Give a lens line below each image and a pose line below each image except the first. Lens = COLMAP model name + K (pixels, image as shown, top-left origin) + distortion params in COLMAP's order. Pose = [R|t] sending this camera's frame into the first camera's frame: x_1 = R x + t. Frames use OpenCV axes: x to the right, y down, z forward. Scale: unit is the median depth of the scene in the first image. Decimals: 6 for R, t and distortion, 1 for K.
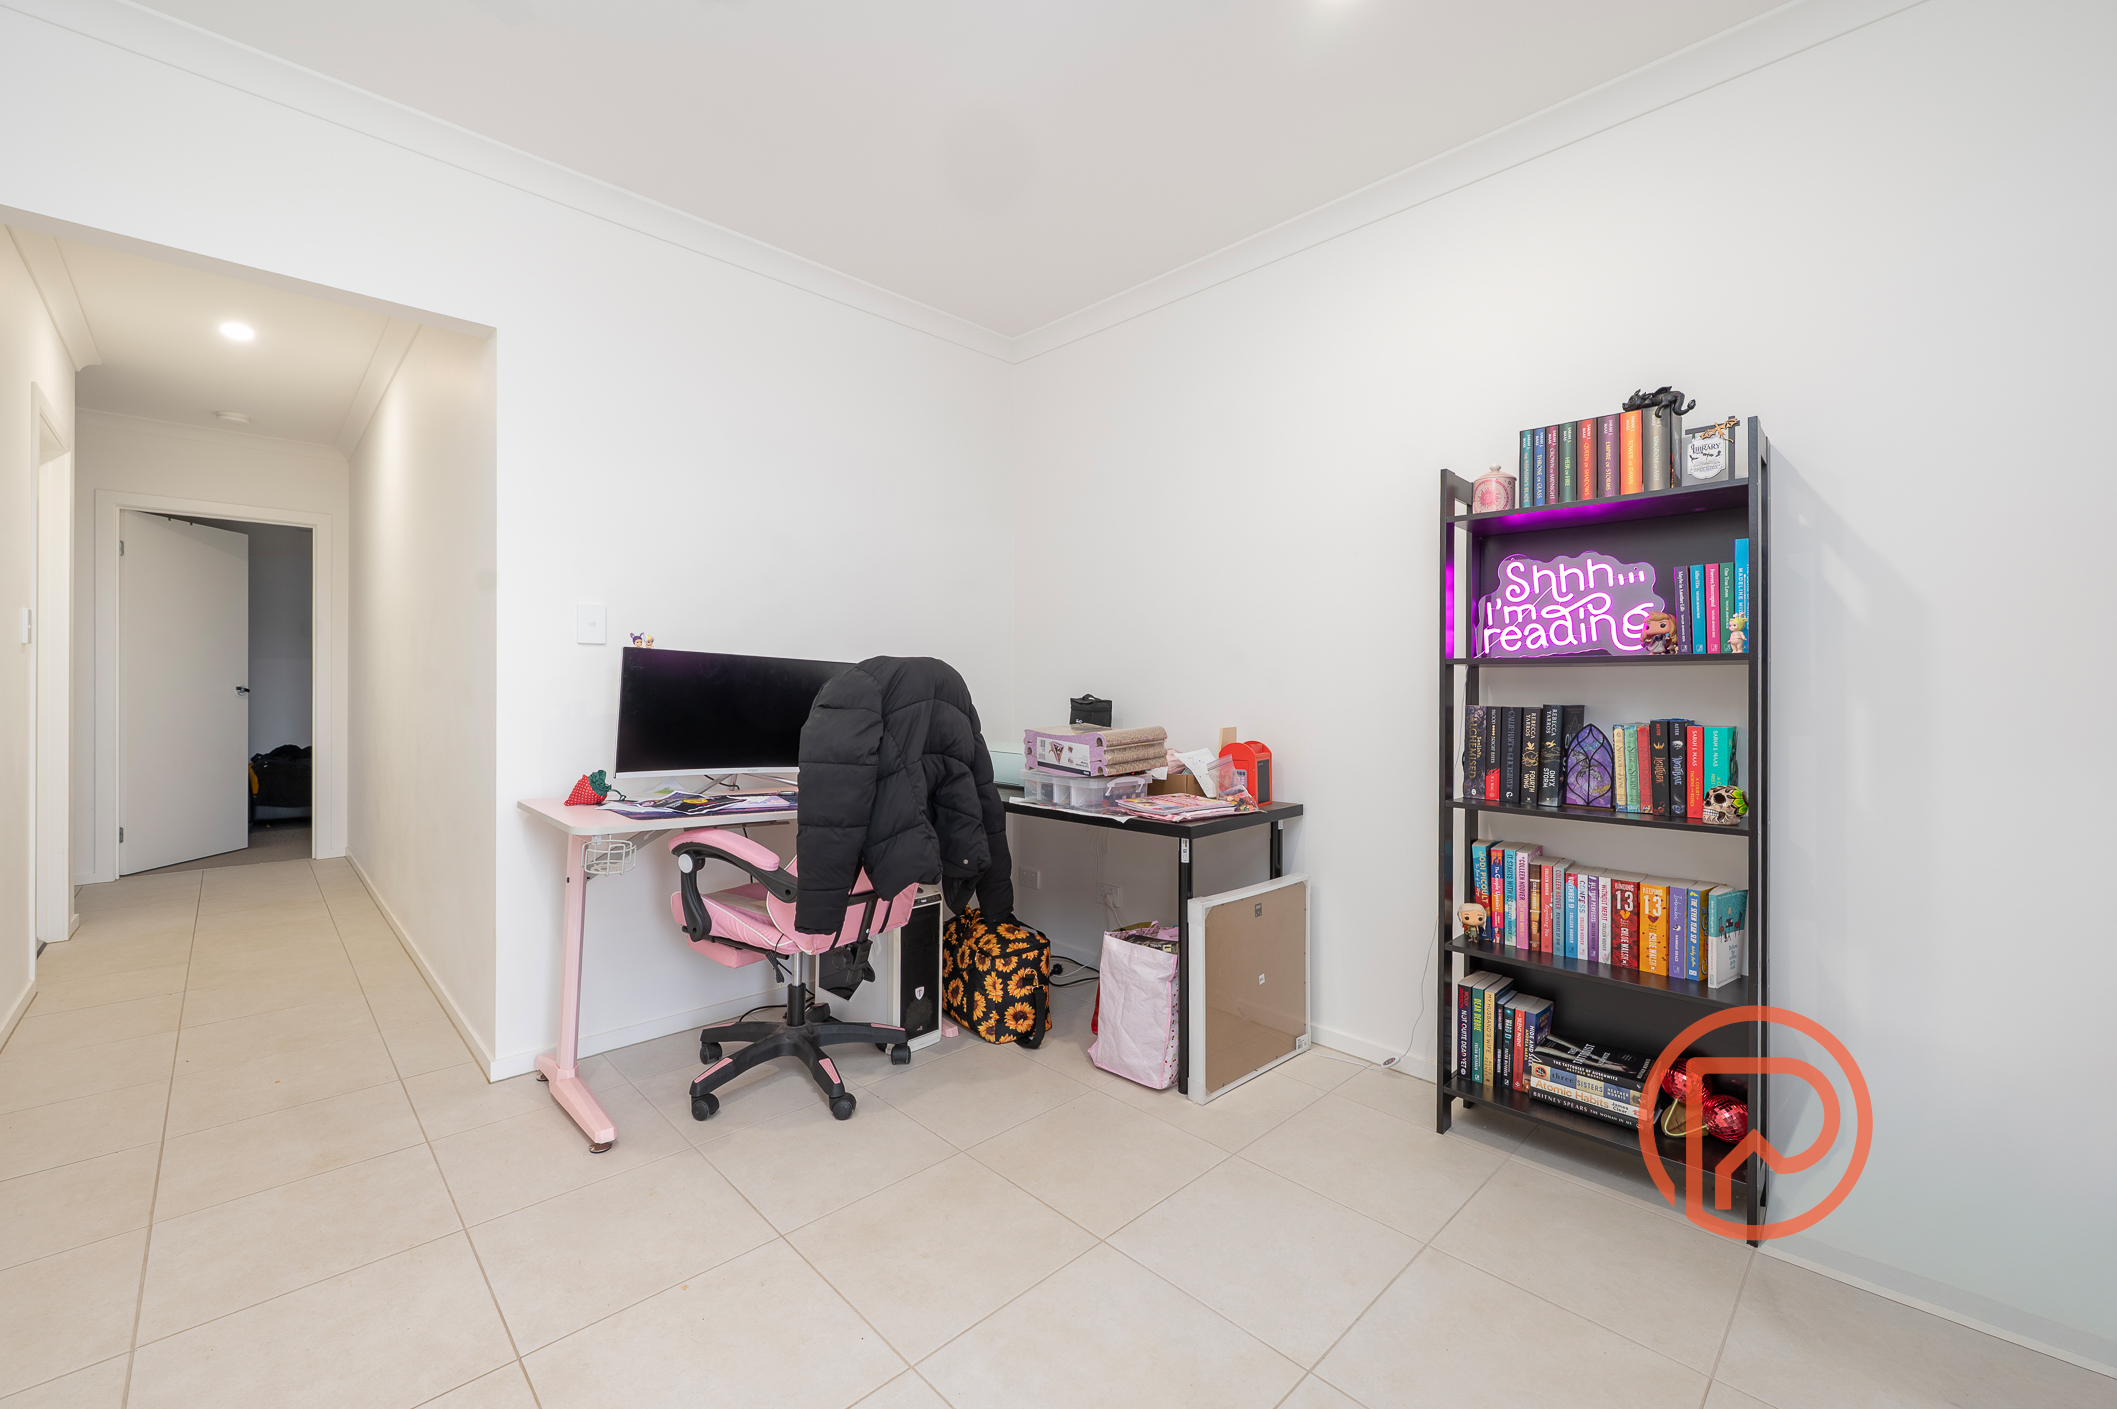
lens RADIAL K [[856.8, 0, 1056.6], [0, 856.8, 686.8], [0, 0, 1]] dist [0.001169, 0.000287]
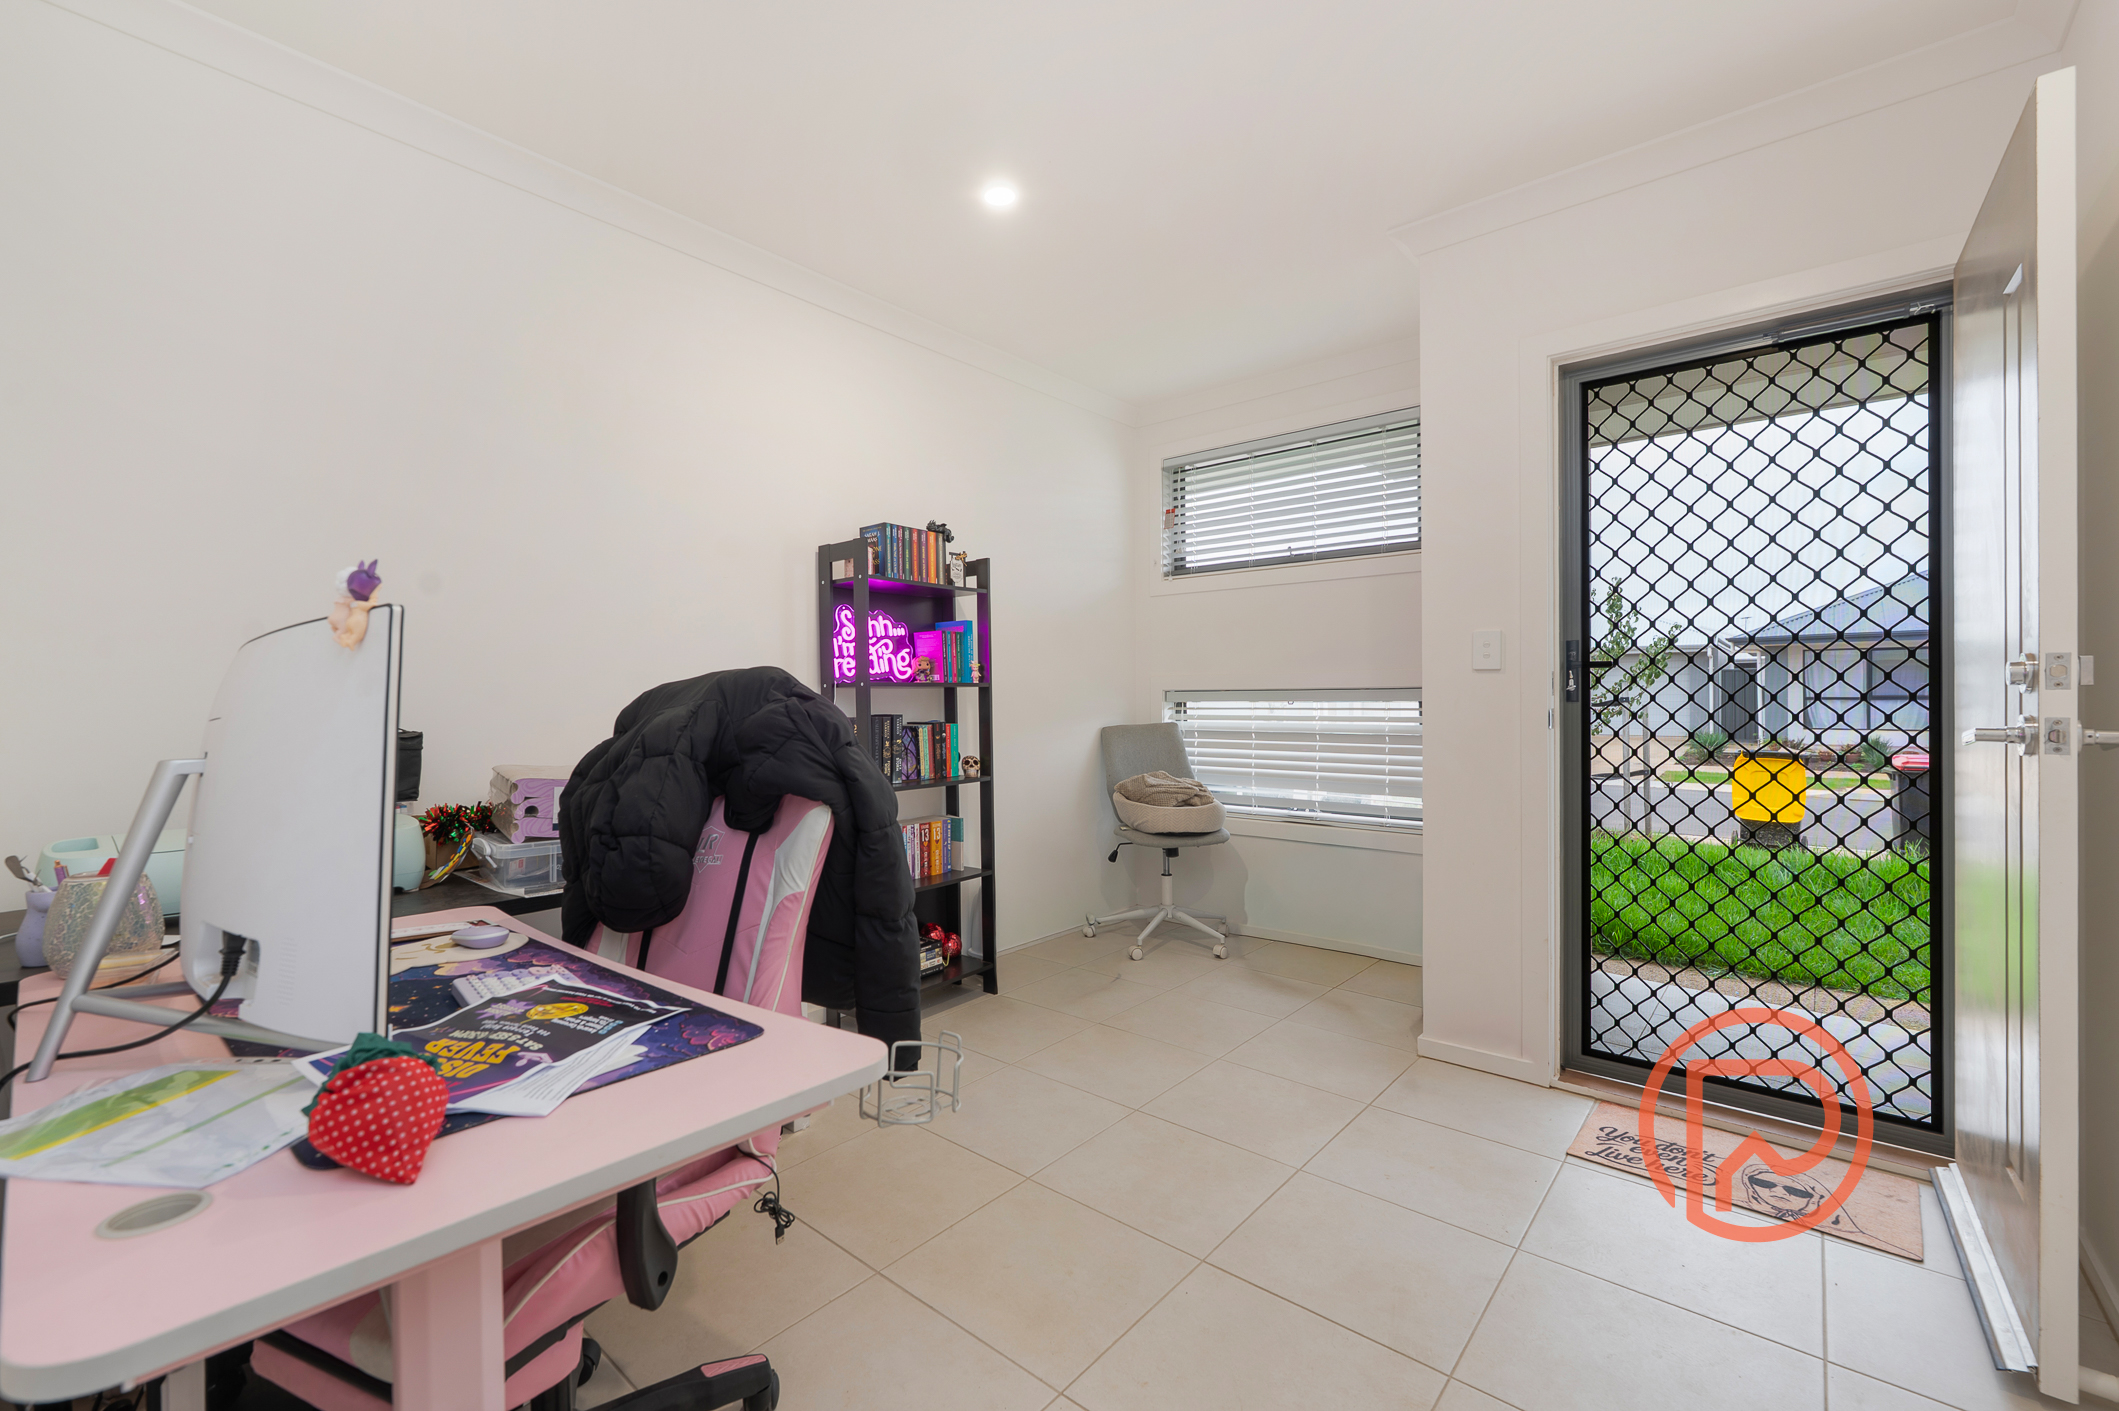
lens RADIAL K [[863.8, 0, 1059.5], [0, 863.8, 705.5], [0, 0, 1]] dist [0.000288, 0.000057]
pose [[-0.110533, -0.010233, 0.993820, -0.950721], [0.015081, 0.999815, 0.011972, -0.008131], [-0.993758, 0.016311, -0.110359, 0.911480]]
